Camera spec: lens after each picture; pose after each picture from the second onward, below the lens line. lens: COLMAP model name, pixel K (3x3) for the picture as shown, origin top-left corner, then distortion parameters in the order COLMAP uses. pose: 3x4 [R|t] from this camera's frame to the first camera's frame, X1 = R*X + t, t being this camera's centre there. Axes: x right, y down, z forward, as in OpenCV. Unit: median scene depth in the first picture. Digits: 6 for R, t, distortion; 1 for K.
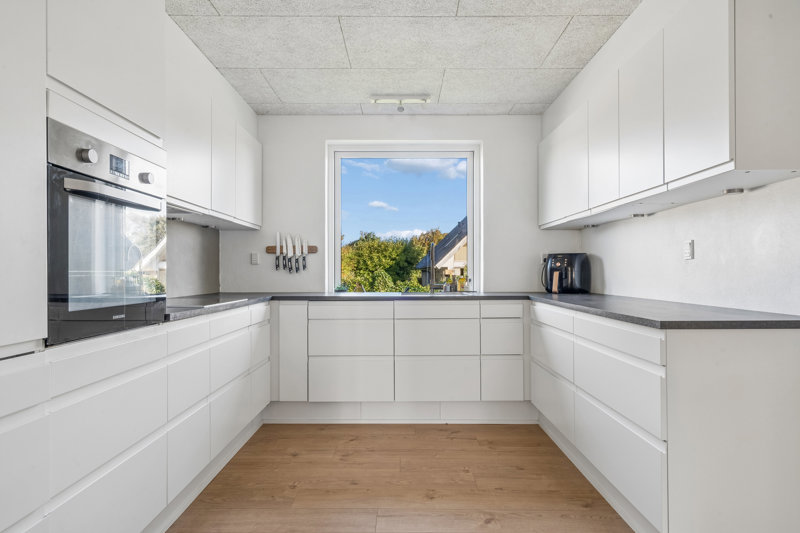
lens RADIAL K [[458.8, 0, 400.2], [0, 458.8, 269.6], [0, 0, 1]] dist [0.002217, 0.000781]
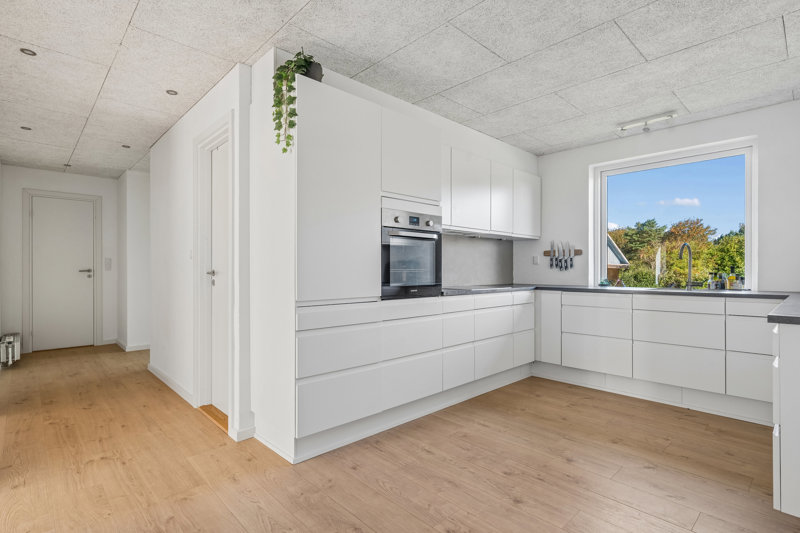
lens RADIAL K [[392.7, 0, 399.7], [0, 392.7, 267.7], [0, 0, 1]] dist [-0.002262, 0.004353]
pose [[0.692526, -0.001235, -0.721392, 0.294555], [0.003199, 0.999994, 0.001359, -0.003920], [0.721386, -0.003249, 0.692526, -0.142372]]
